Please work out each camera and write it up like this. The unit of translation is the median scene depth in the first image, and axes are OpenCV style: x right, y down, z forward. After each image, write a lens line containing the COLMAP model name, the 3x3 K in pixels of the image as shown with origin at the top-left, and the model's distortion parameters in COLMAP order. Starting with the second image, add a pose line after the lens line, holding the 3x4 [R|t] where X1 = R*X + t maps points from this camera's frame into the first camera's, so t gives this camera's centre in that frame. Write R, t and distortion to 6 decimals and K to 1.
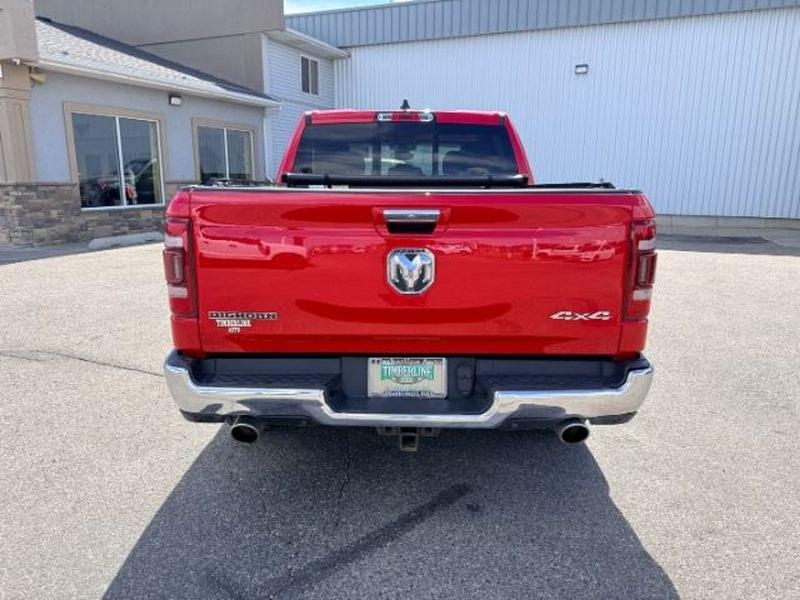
lens RADIAL K [[569.5, 0, 402.8], [0, 569.5, 299.2], [0, 0, 1]] dist [-0.010449, -0.000510]
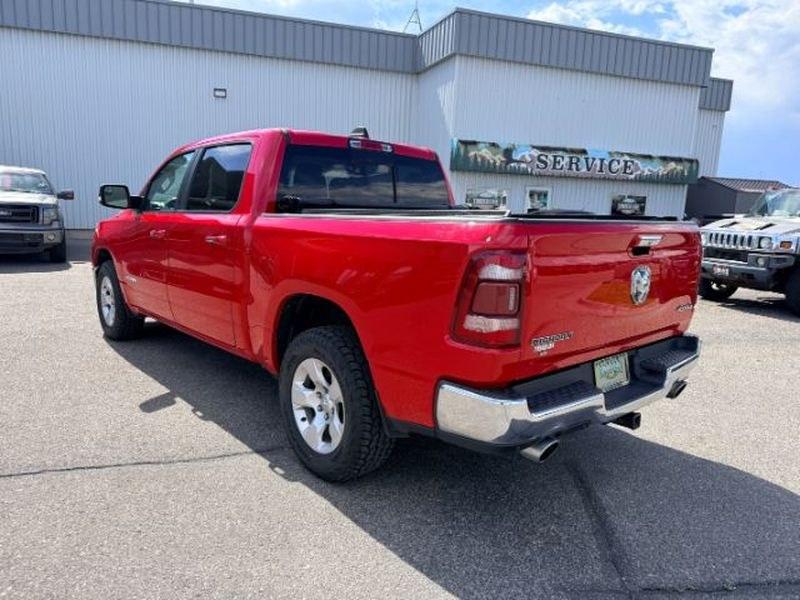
lens RADIAL K [[569.5, 0, 403.5], [0, 569.5, 304.9], [0, 0, 1]] dist [-0.010449, -0.000510]
pose [[0.750450, -0.096371, 0.653863, -0.569008], [0.112777, 0.993475, 0.016989, -0.040383], [-0.651234, 0.060991, 0.756422, 0.178246]]
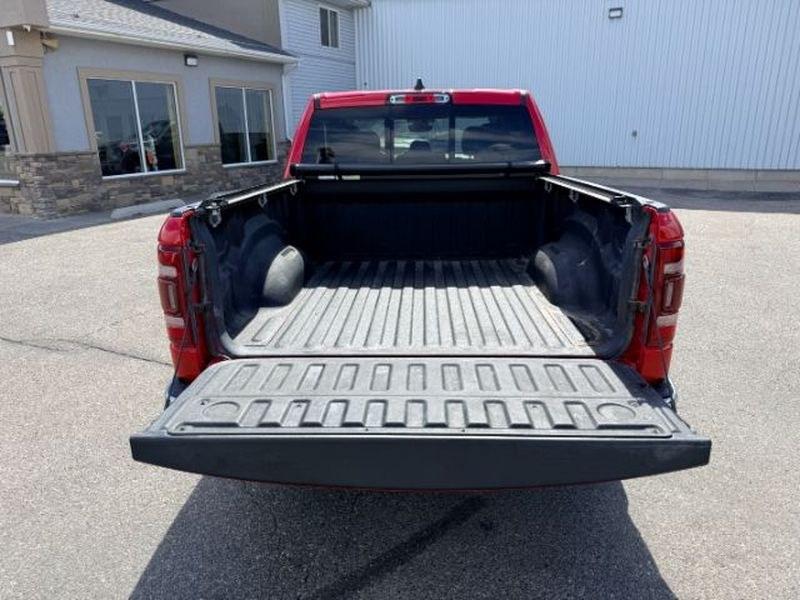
lens RADIAL K [[569.5, 0, 406.2], [0, 569.5, 303.6], [0, 0, 1]] dist [-0.010449, -0.000510]
pose [[0.999072, -0.007977, -0.042317, 0.017299], [0.011777, 0.995844, 0.090316, -0.059982], [0.041421, -0.090730, 0.995014, 0.030716]]
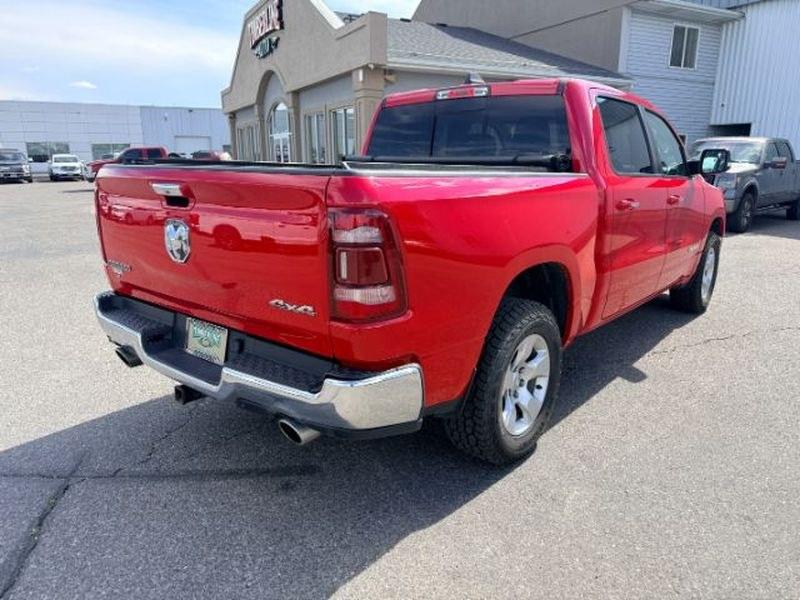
lens RADIAL K [[569.5, 0, 401.5], [0, 569.5, 304.9], [0, 0, 1]] dist [-0.010449, -0.000510]
pose [[0.767409, 0.154372, -0.622296, 0.491473], [-0.133138, 0.987794, 0.080856, -0.034247], [0.627182, 0.020801, 0.778595, 0.191382]]
